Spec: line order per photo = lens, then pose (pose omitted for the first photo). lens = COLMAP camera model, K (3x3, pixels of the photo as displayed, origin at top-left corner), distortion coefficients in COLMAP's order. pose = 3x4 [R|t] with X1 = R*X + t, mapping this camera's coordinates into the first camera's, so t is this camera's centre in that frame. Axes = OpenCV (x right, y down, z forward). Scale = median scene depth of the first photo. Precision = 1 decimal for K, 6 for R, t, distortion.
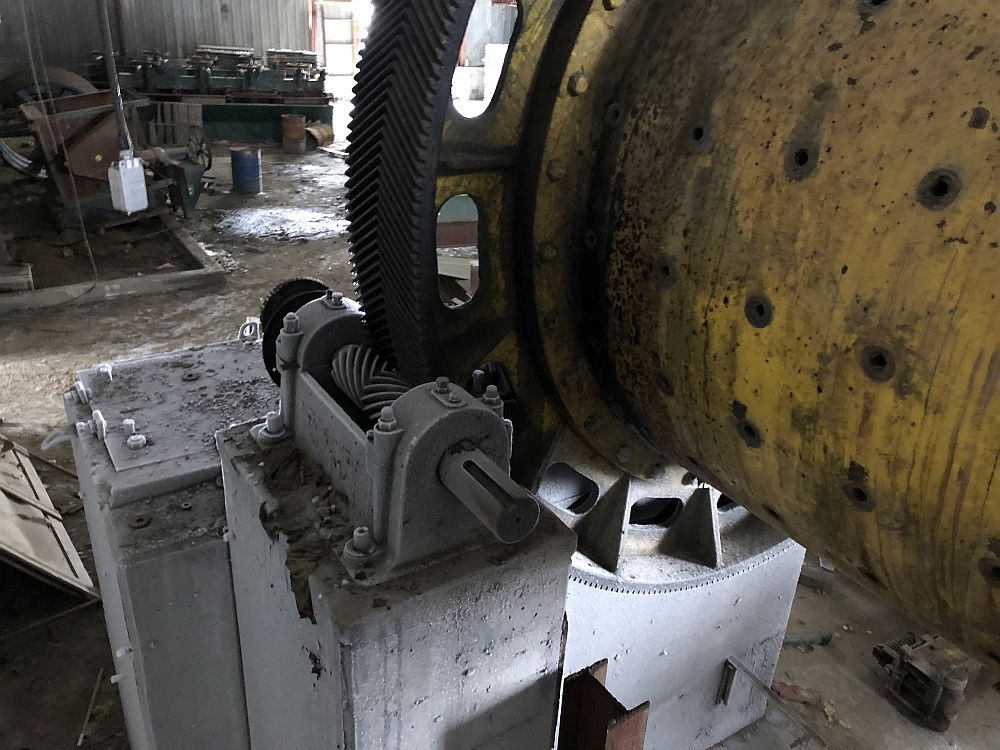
lens RADIAL K [[811.4, 0, 500.9], [0, 811.4, 376.4], [0, 0, 1]] dist [0.025896, -0.014469]
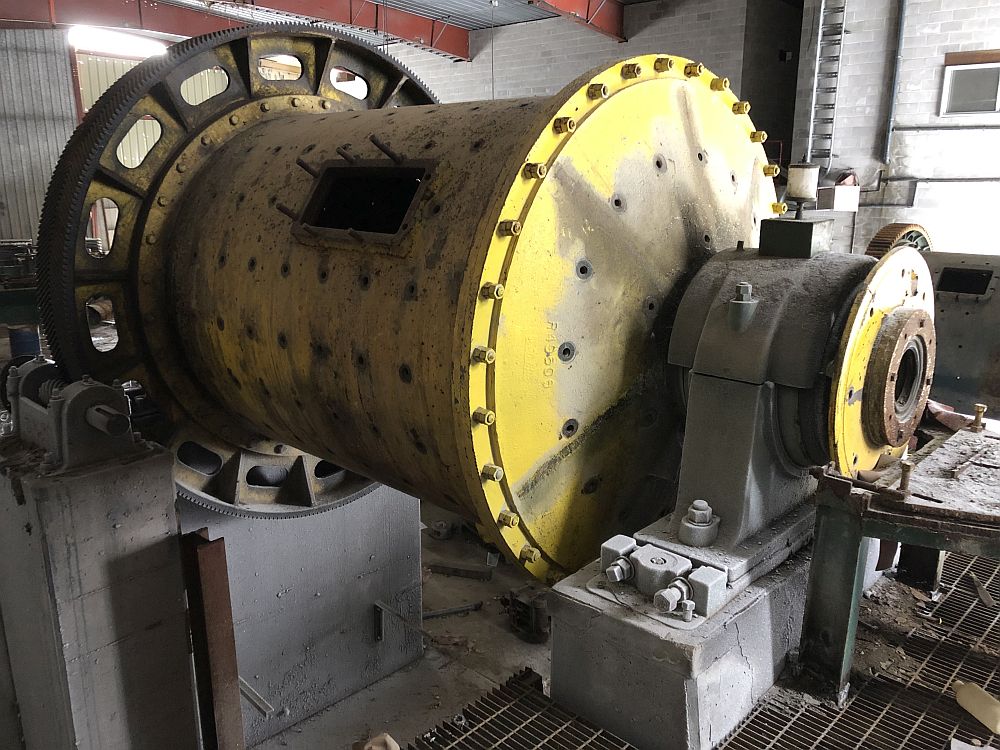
lens RADIAL K [[811.4, 0, 497.8], [0, 811.4, 371.5], [0, 0, 1]] dist [0.025896, -0.014469]
pose [[0.971428, -0.108823, 0.210917, 0.494883], [0.147377, 0.973175, -0.176666, 0.499190], [-0.186033, 0.202703, 0.961407, -1.175654]]
